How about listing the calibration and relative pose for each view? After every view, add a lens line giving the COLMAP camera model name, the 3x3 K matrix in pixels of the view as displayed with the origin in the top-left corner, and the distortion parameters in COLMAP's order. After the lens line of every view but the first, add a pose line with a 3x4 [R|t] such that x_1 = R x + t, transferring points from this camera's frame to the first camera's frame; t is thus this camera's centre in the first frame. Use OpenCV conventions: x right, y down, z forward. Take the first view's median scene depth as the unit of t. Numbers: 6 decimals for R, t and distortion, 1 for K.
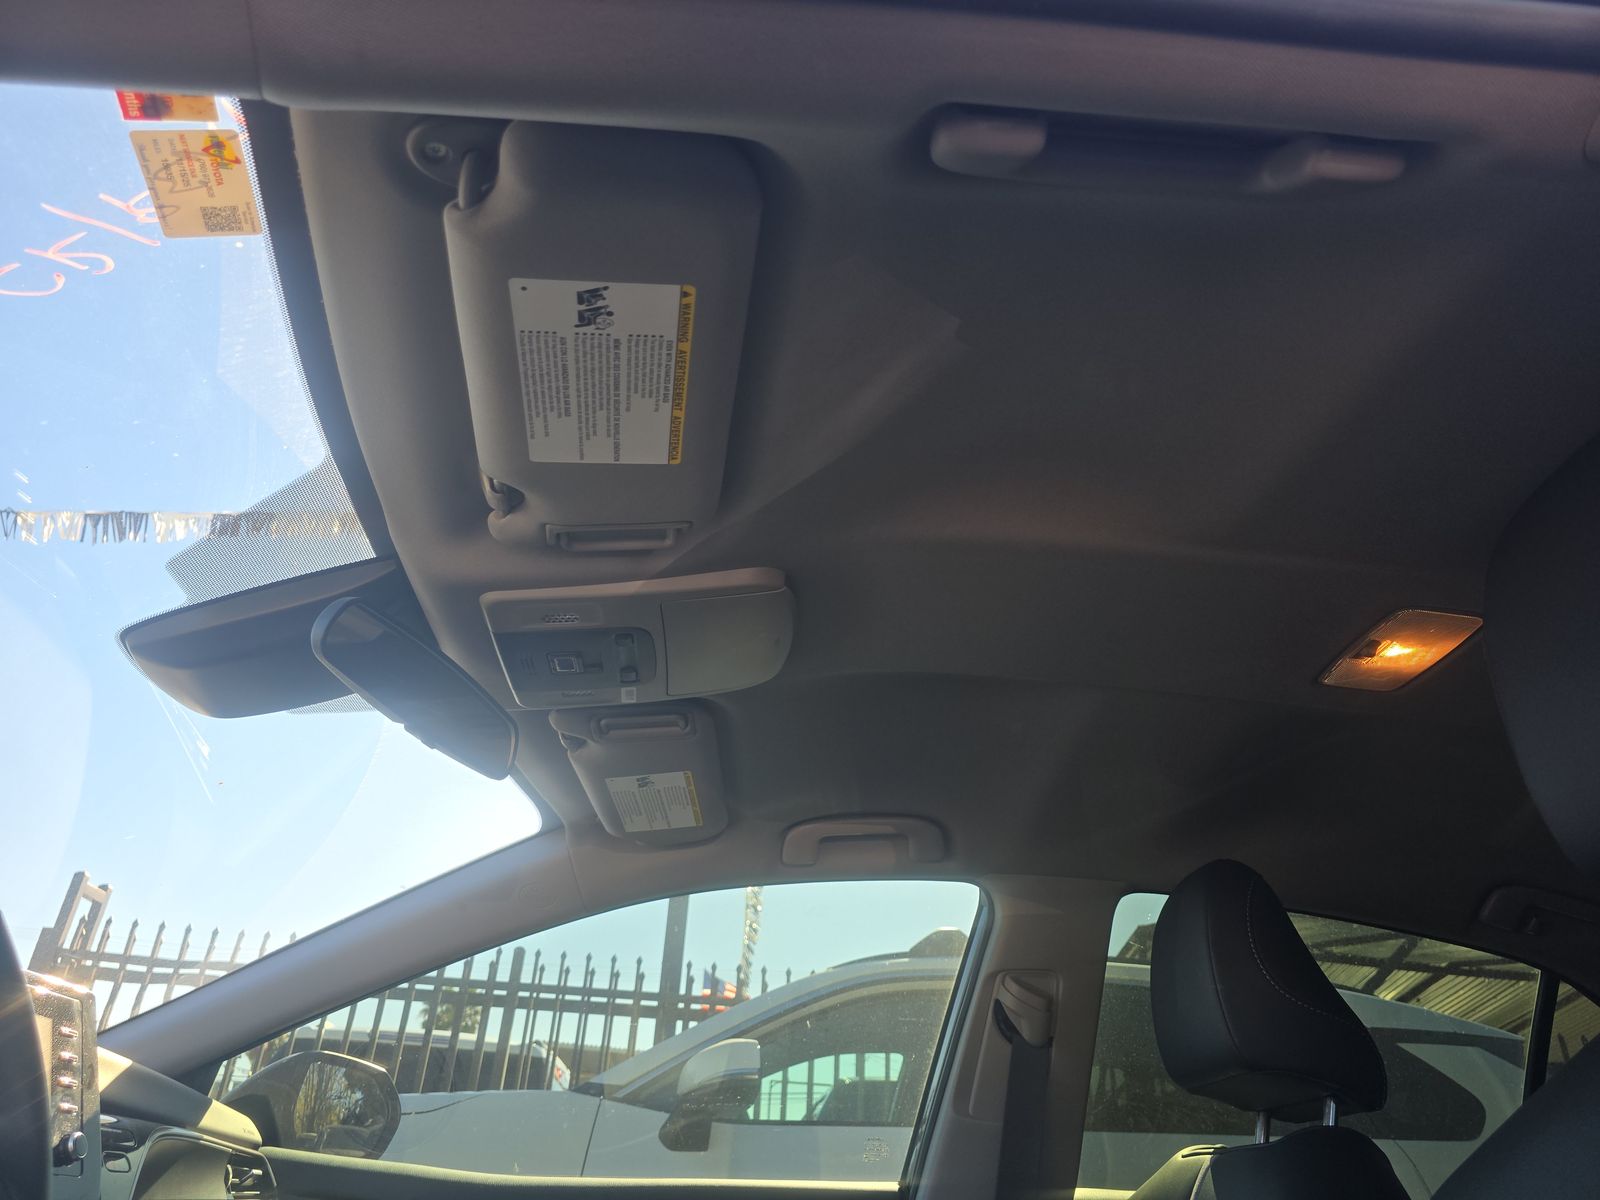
lens RADIAL K [[1090.4, 0, 798.1], [0, 1090.4, 601.6], [0, 0, 1]] dist [0.017872, -0.020550]
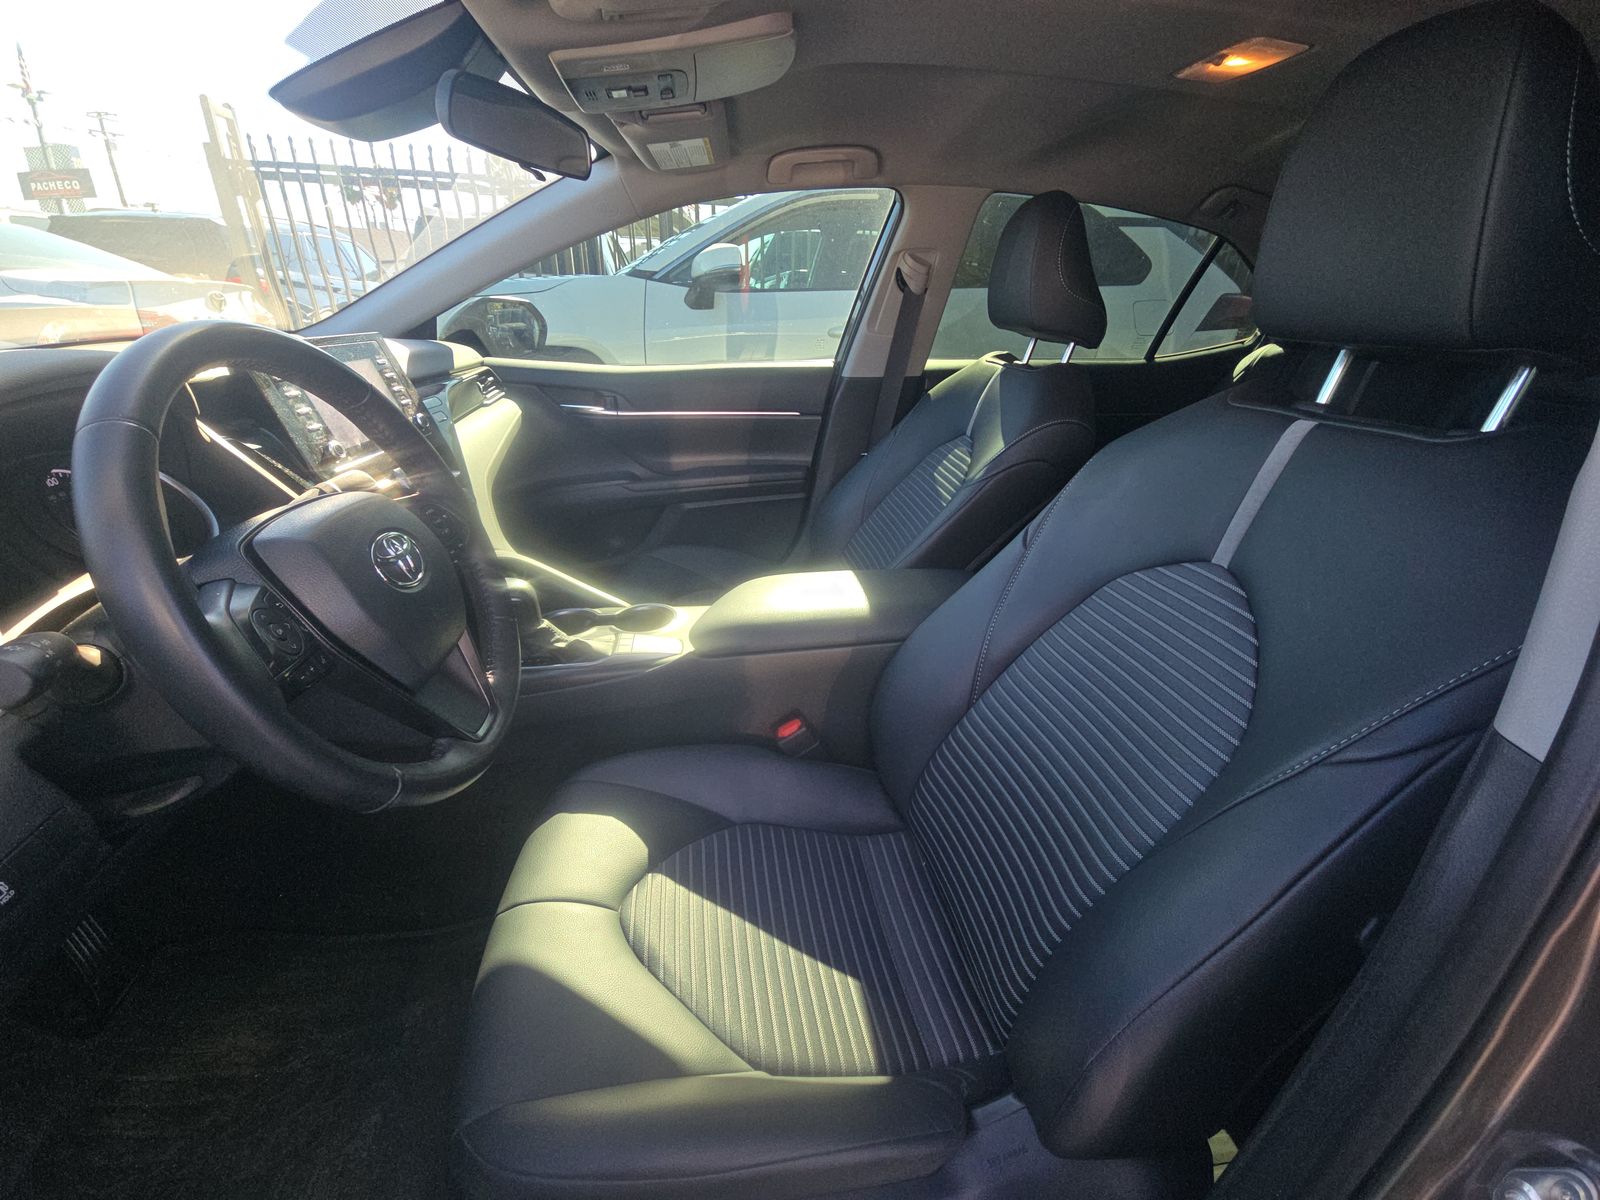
lens RADIAL K [[640.0, 0, 801.5], [0, 640.0, 601.0], [0, 0, 1]] dist [-0.001171, -0.000538]
pose [[0.996978, -0.060299, 0.048969, -0.046208], [-0.005174, 0.577459, 0.816403, -0.143570], [-0.077506, -0.814190, 0.575402, 0.030428]]
